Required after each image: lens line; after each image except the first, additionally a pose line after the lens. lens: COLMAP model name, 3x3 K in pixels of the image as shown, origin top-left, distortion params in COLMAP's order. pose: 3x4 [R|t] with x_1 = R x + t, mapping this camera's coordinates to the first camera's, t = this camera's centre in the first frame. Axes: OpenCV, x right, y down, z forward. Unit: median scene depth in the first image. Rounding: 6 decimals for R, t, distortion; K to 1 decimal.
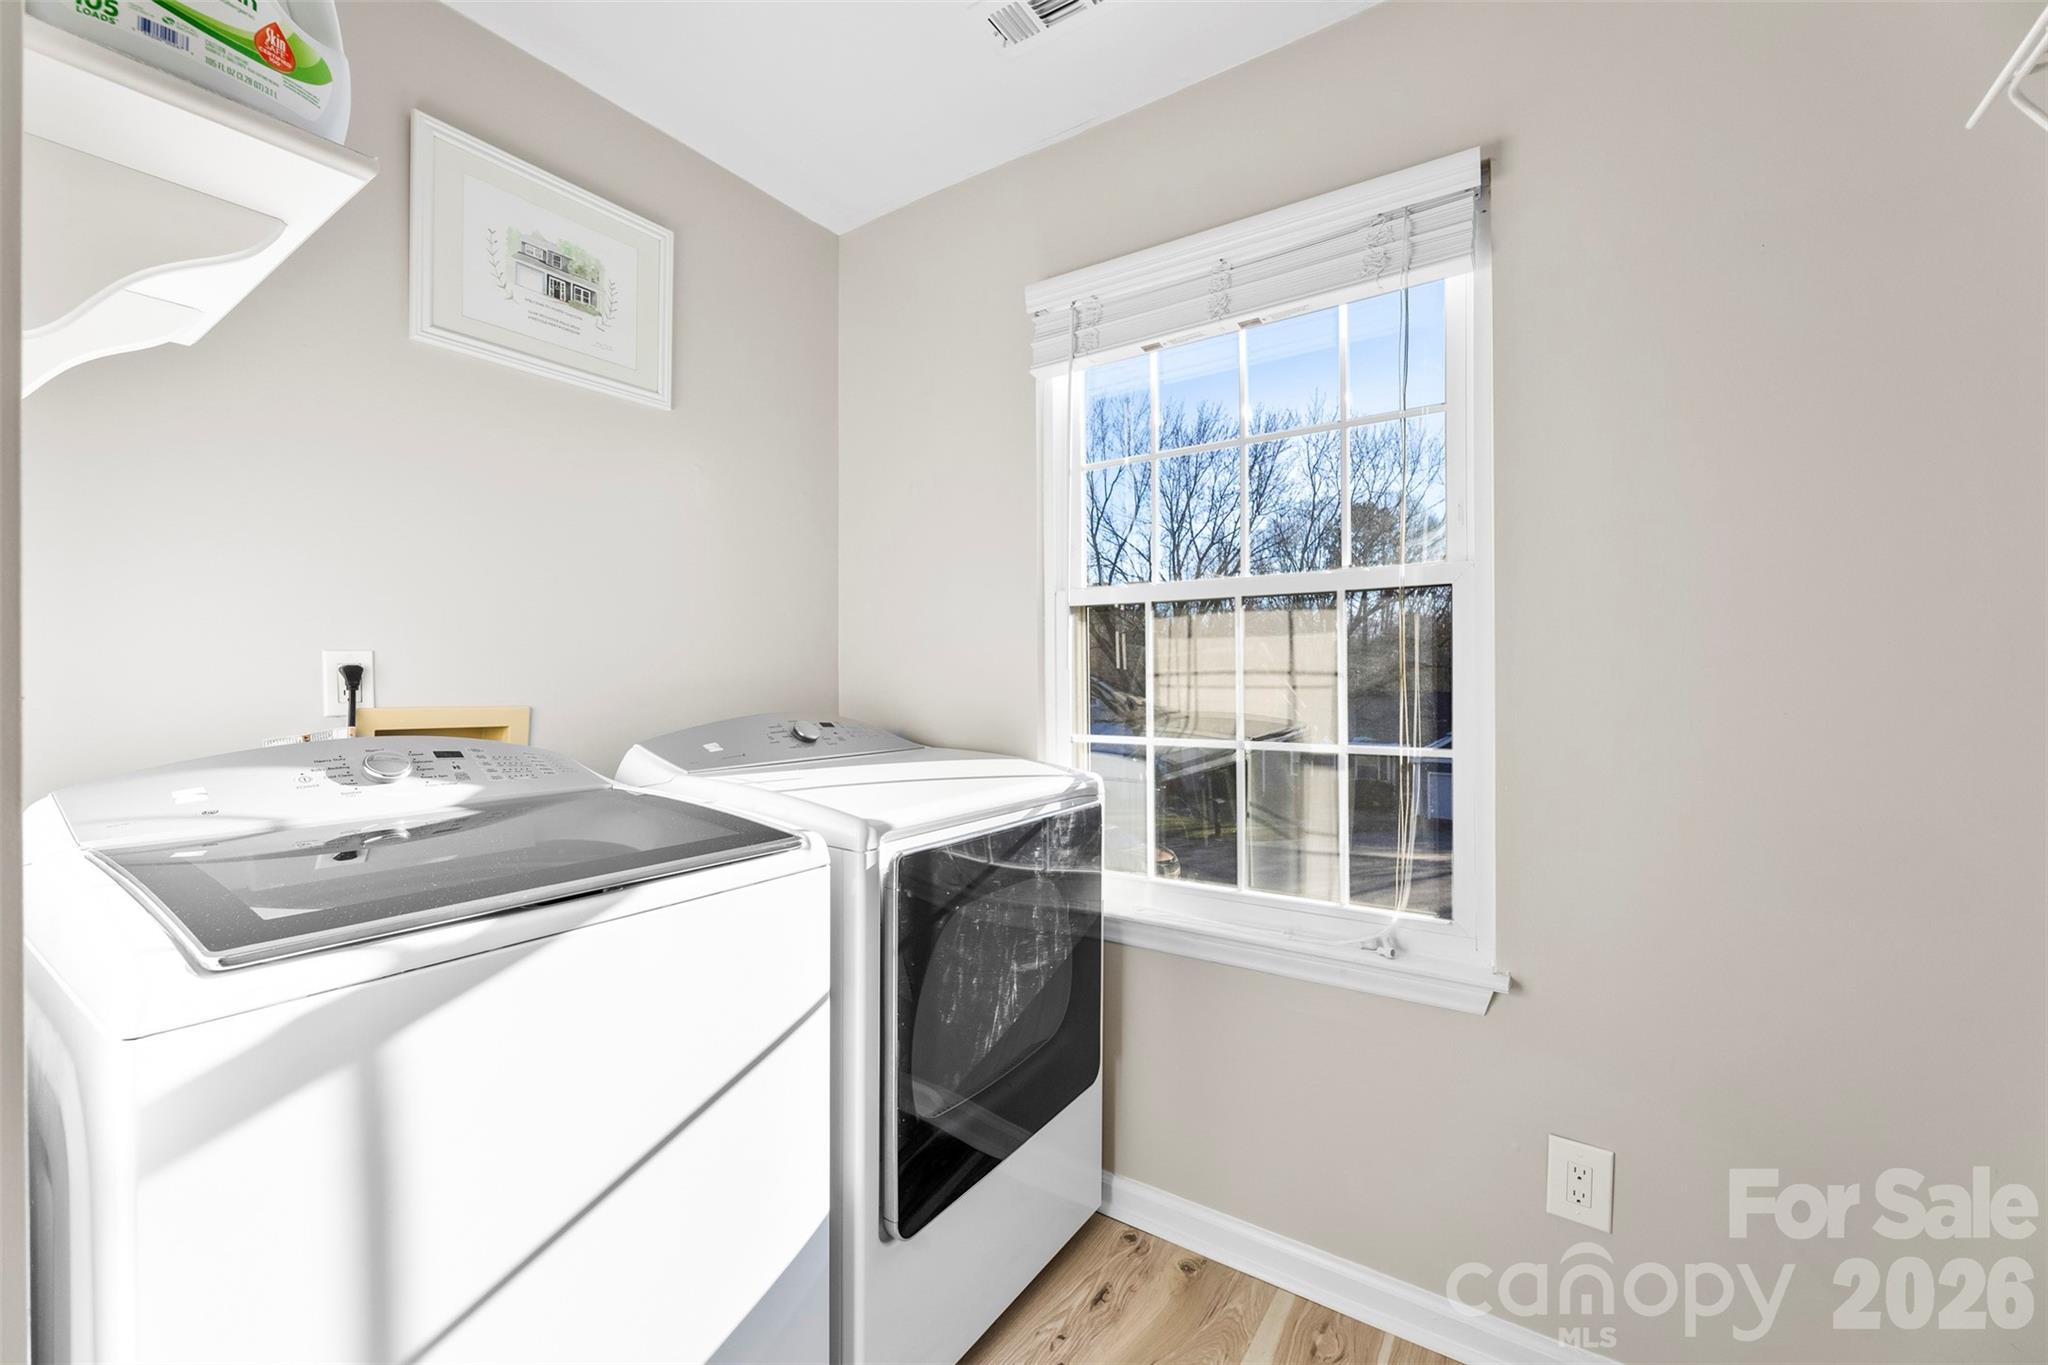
lens RADIAL K [[824.3, 0, 1014.9], [0, 824.3, 681.6], [0, 0, 1]] dist [-0.004428, 0.000016]
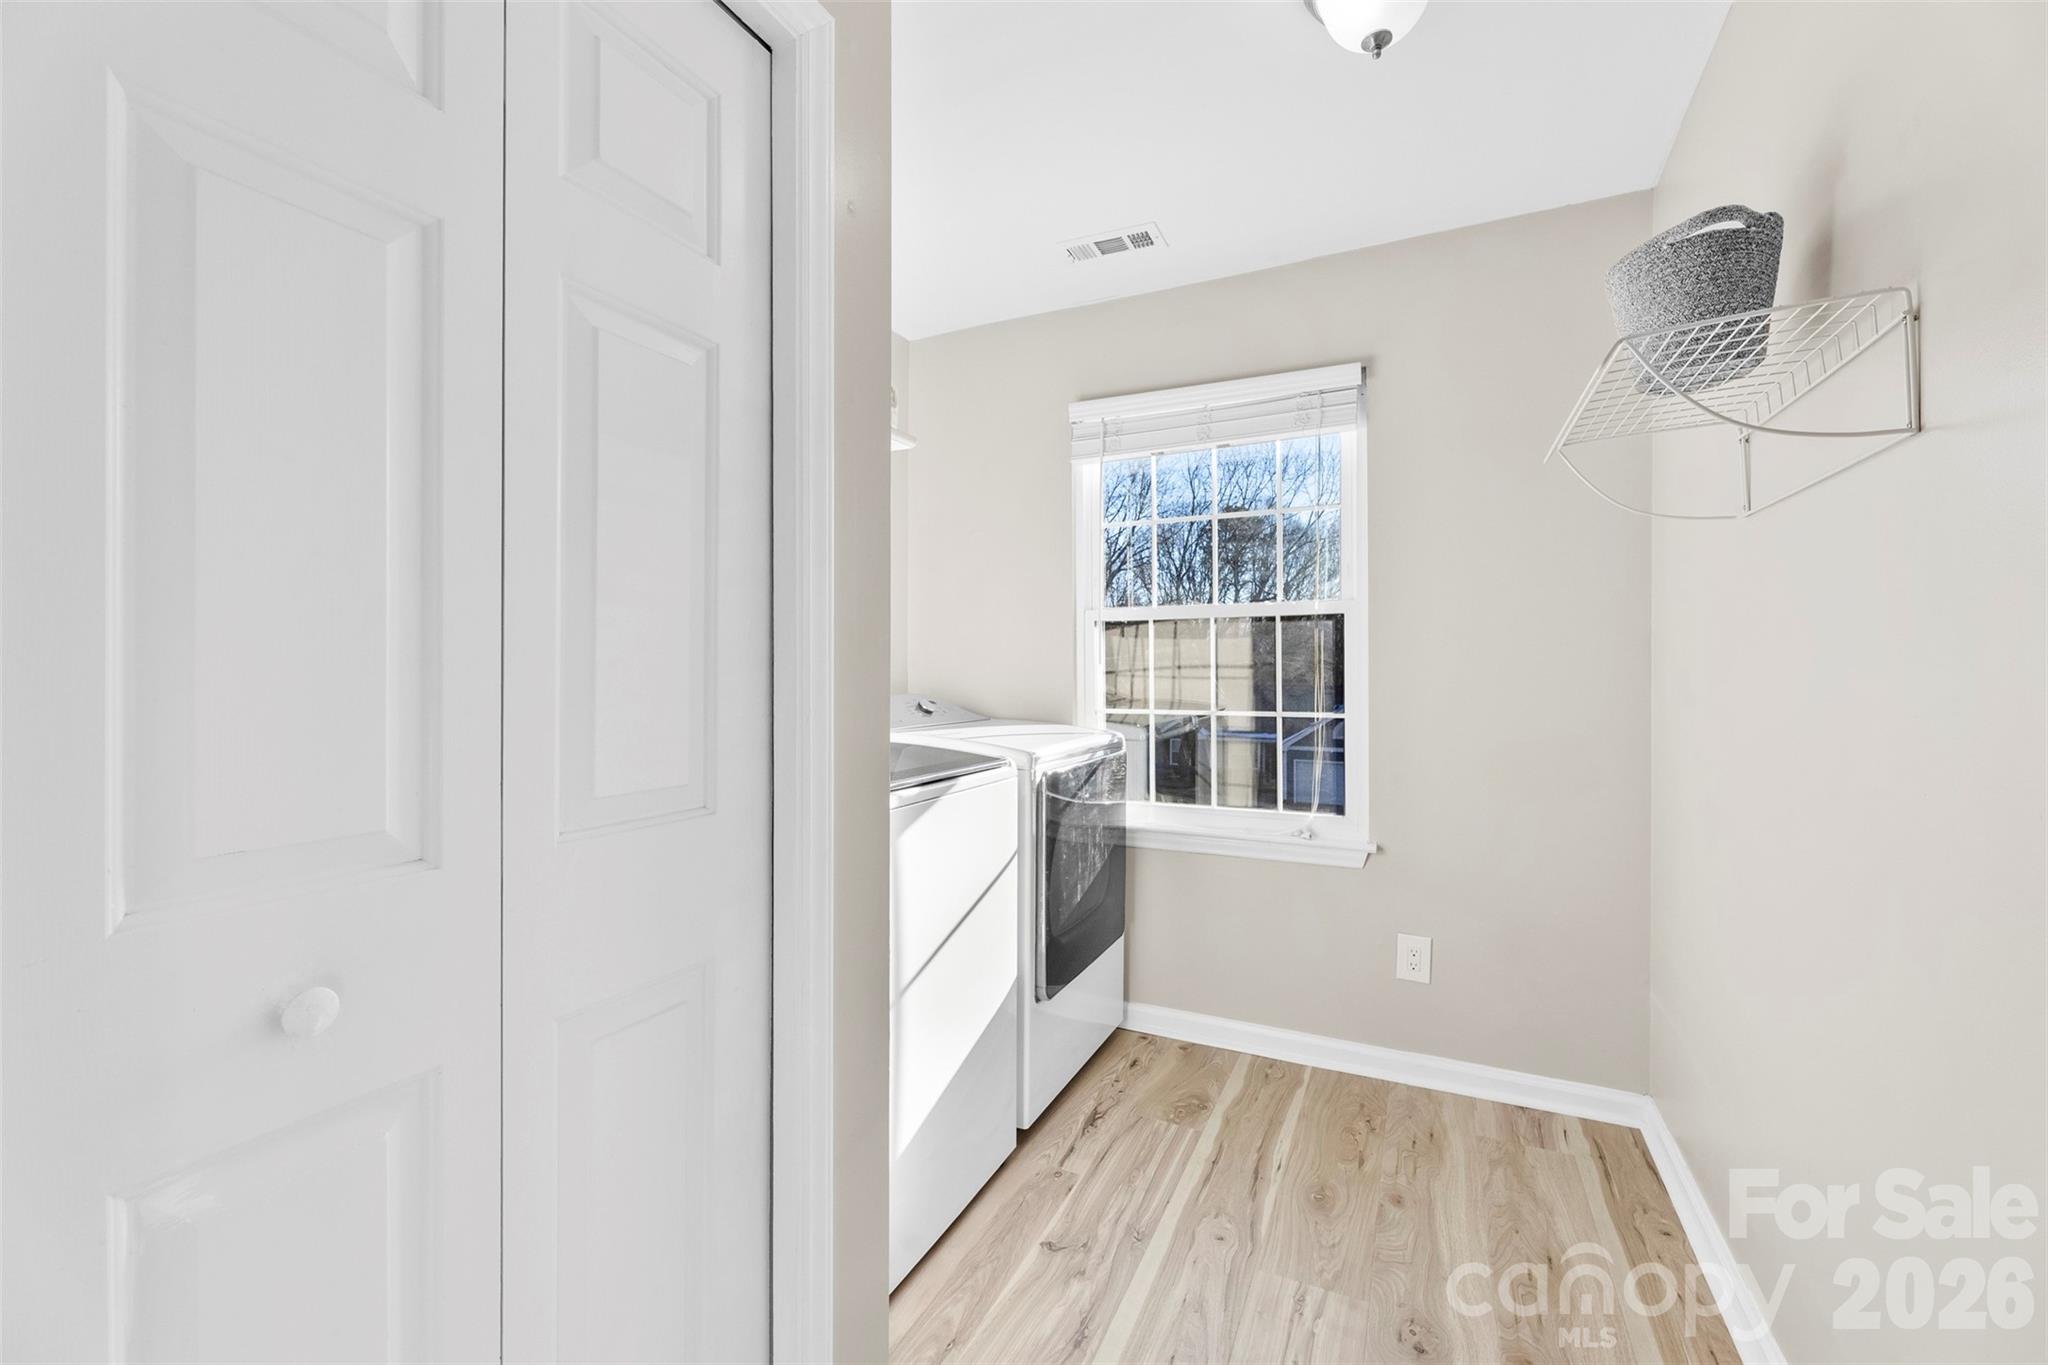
lens RADIAL K [[824.3, 0, 1014.9], [0, 824.3, 681.6], [0, 0, 1]] dist [-0.004428, 0.000016]
pose [[0.990193, -0.003179, 0.139671, -0.331296], [0.002251, 0.999974, 0.006799, 0.005706], [-0.139689, -0.006418, 0.990175, -0.511415]]
